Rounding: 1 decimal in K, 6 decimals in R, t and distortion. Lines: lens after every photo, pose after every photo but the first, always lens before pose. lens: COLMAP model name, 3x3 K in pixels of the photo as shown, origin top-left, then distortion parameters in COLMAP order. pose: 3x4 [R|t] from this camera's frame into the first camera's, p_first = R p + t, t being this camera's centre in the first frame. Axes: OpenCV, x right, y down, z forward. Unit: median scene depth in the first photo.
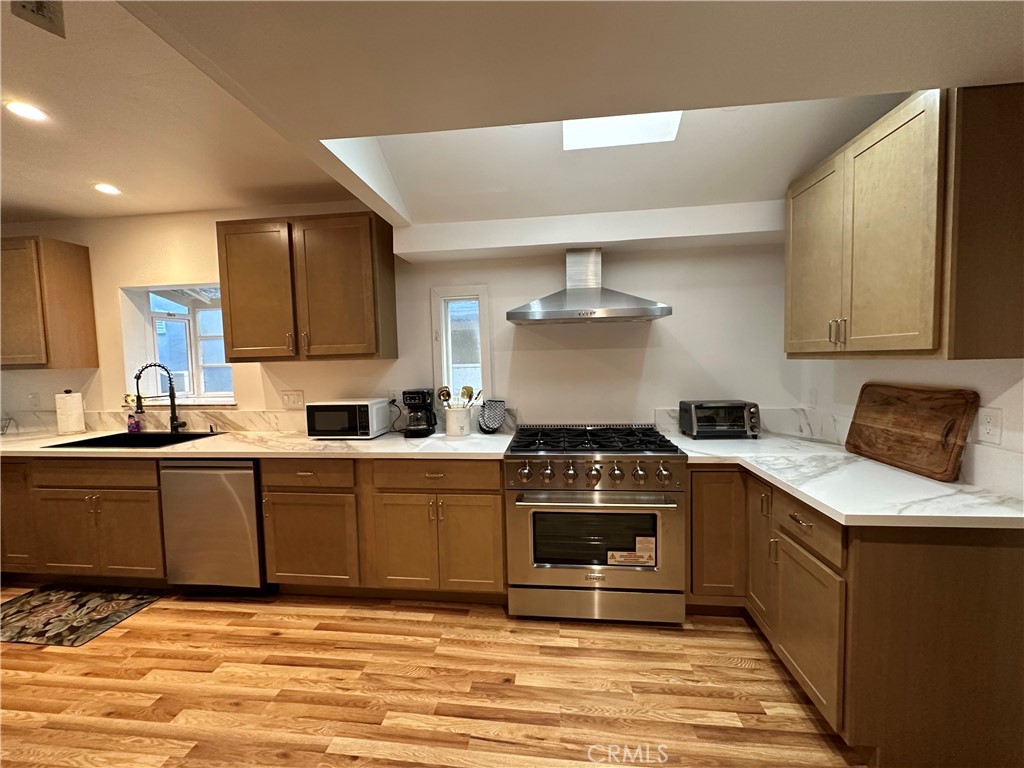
lens RADIAL K [[407.7, 0, 514.5], [0, 407.7, 382.3], [0, 0, 1]] dist [-0.001305, -0.000148]
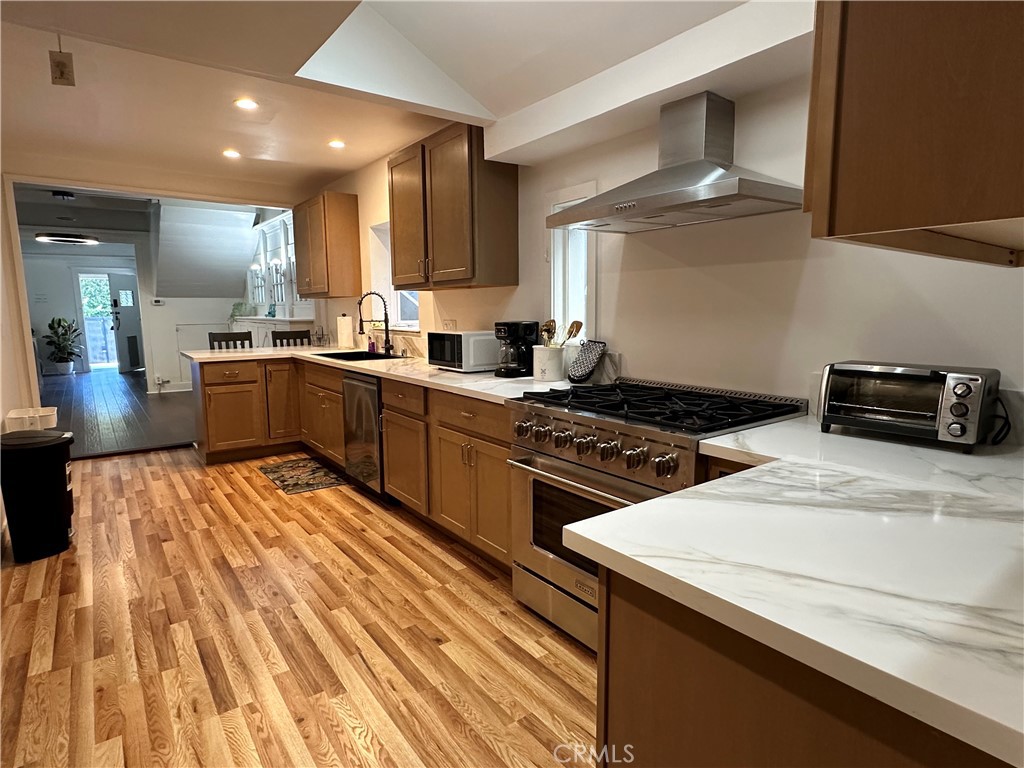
lens RADIAL K [[567.2, 0, 510.9], [0, 567.2, 387.2], [0, 0, 1]] dist [-0.002813, -0.000024]
pose [[0.680661, 0.118128, -0.723012, 0.778599], [-0.051637, 0.992196, 0.113496, 0.025689], [0.730776, -0.039918, 0.681449, 0.244161]]
